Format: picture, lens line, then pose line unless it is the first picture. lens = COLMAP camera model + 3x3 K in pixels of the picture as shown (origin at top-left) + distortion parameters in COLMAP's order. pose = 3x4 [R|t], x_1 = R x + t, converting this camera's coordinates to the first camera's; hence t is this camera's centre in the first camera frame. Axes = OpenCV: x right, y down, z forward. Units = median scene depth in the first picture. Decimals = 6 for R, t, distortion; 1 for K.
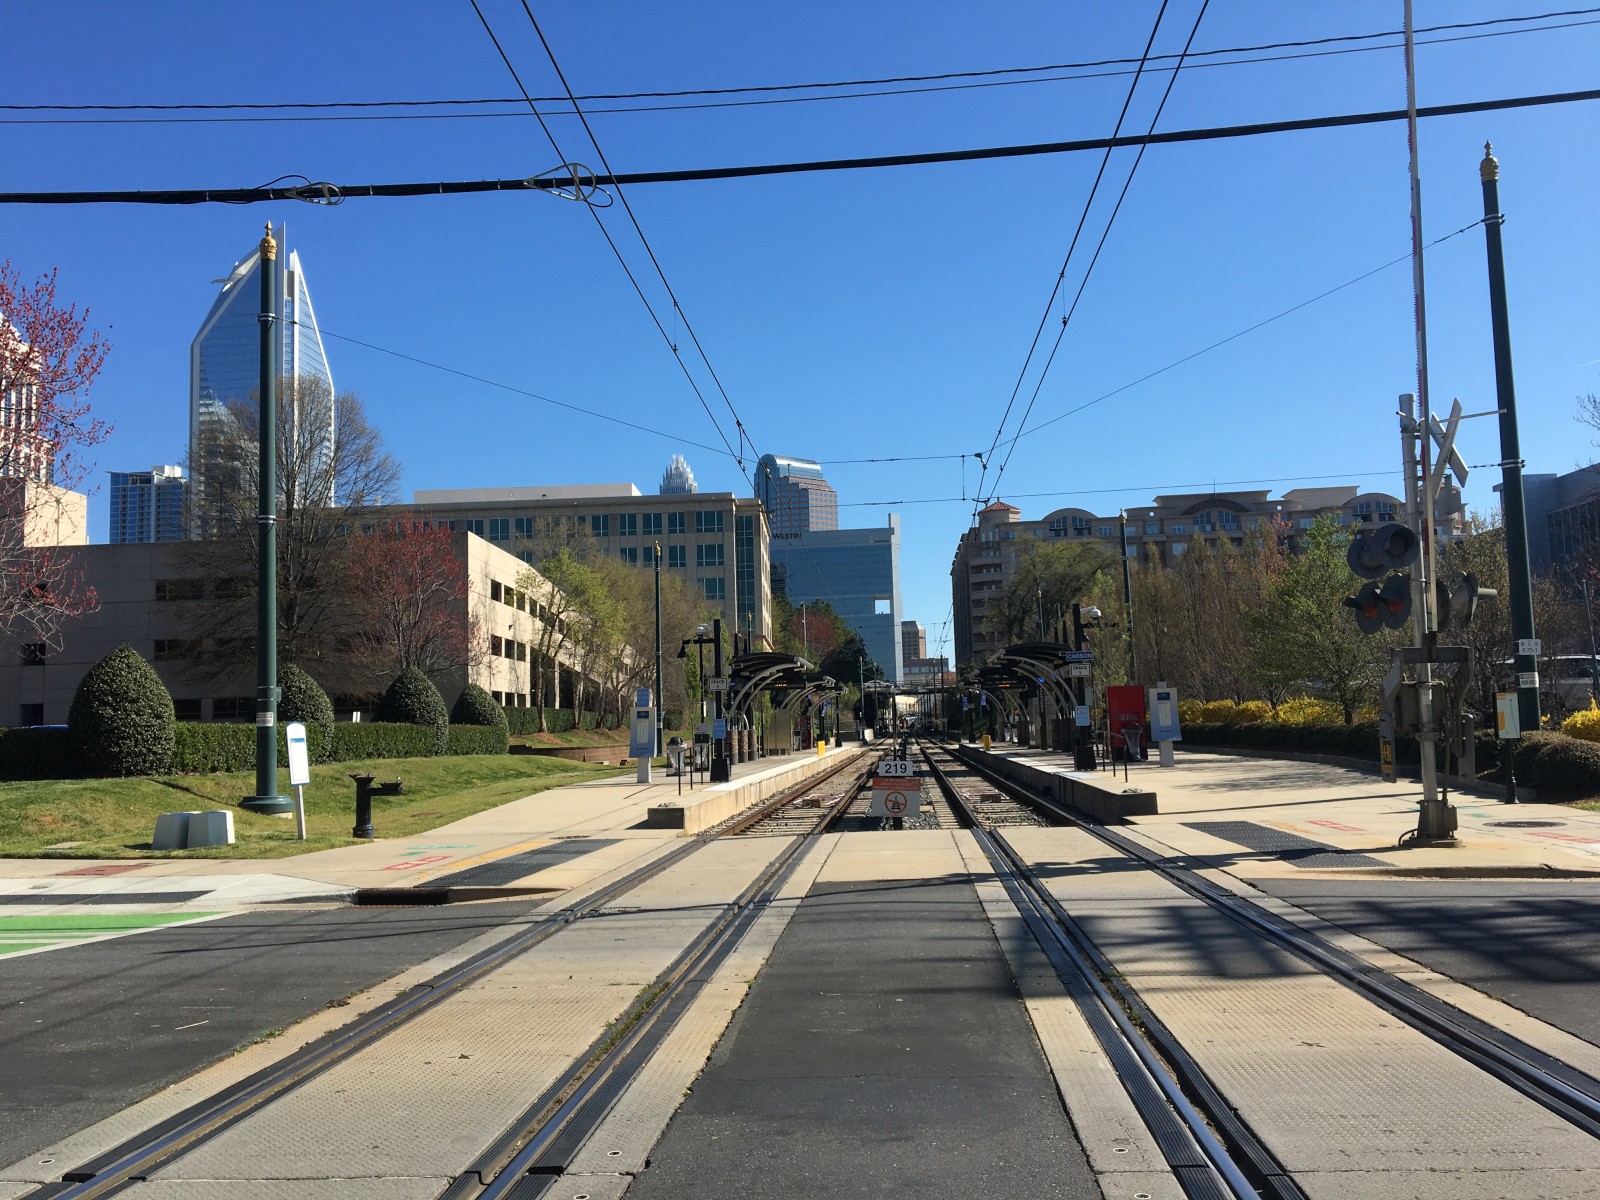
lens RADIAL K [[1301.8, 0, 800.0], [0, 1301.8, 600.0], [0, 0, 1]] dist [0.084998, -0.127786]
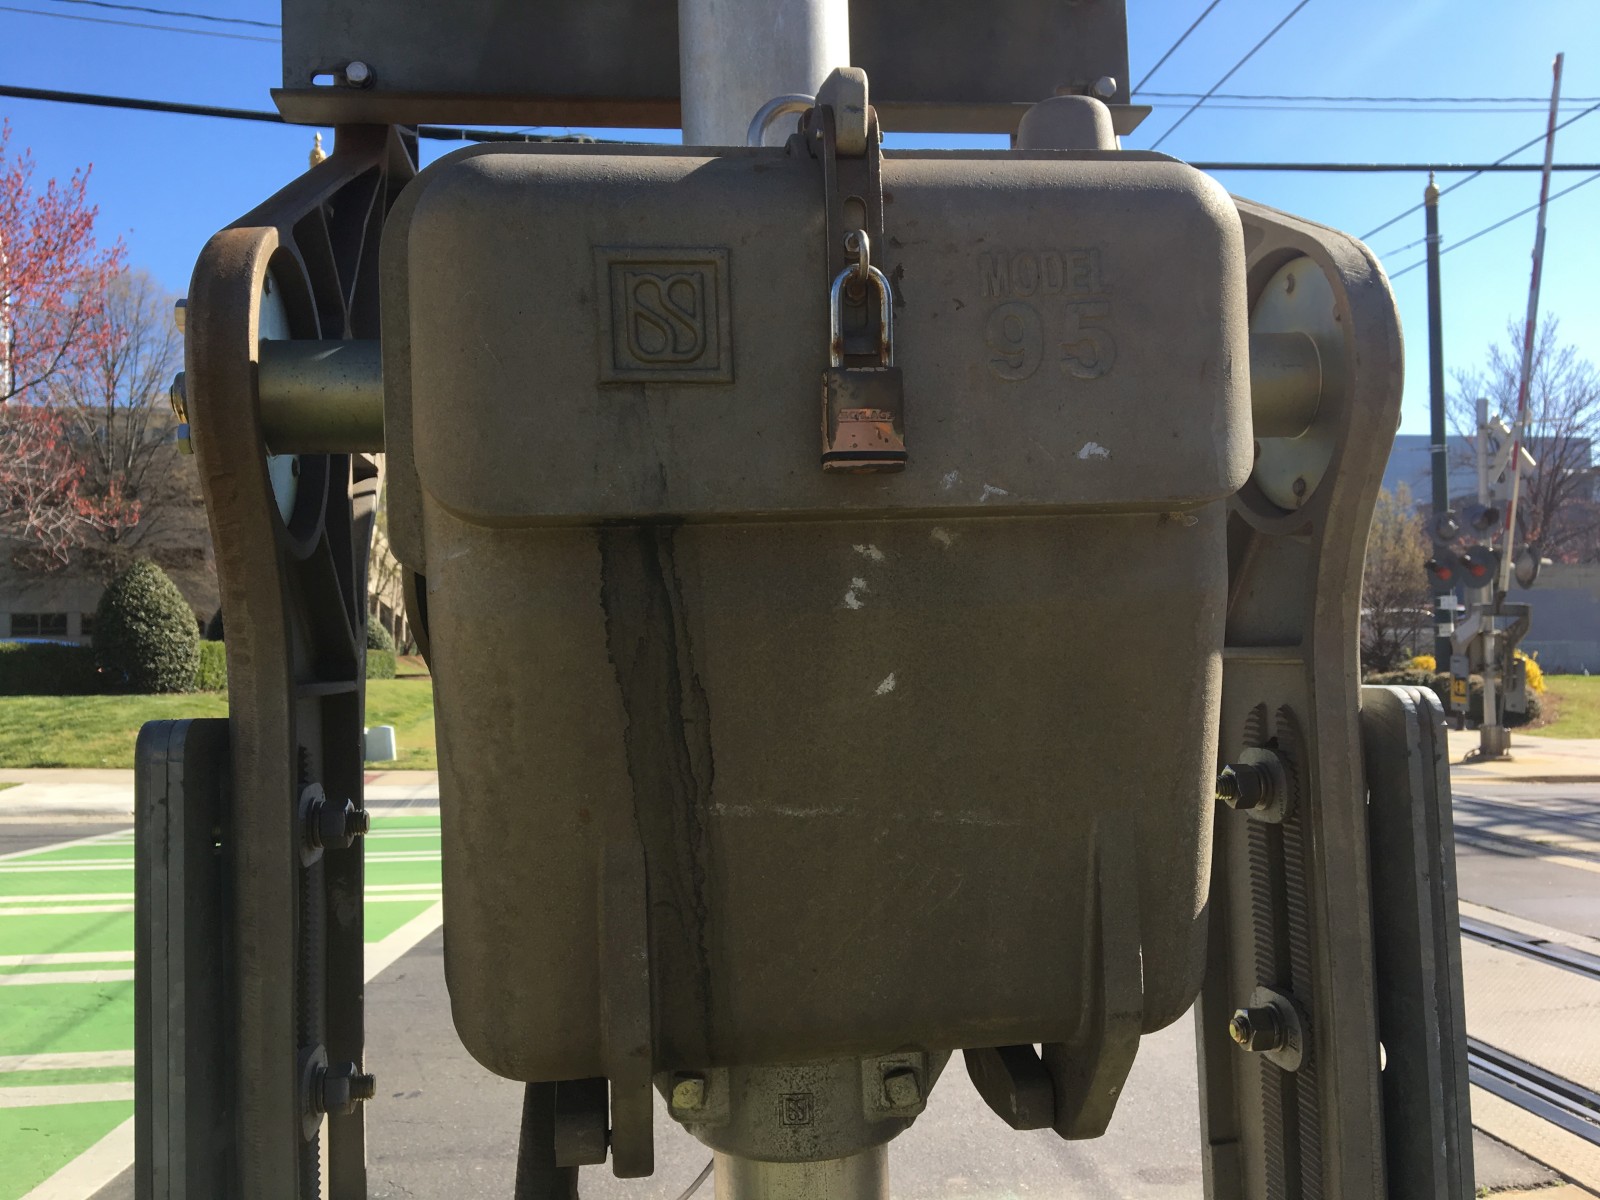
lens RADIAL K [[1301.8, 0, 800.0], [0, 1301.8, 600.0], [0, 0, 1]] dist [0.084998, -0.127786]
pose [[0.977799, 0.028257, 0.207632, -0.251421], [-0.039009, 0.998092, 0.047871, -0.001128], [-0.205883, -0.054908, 0.977035, -0.051022]]
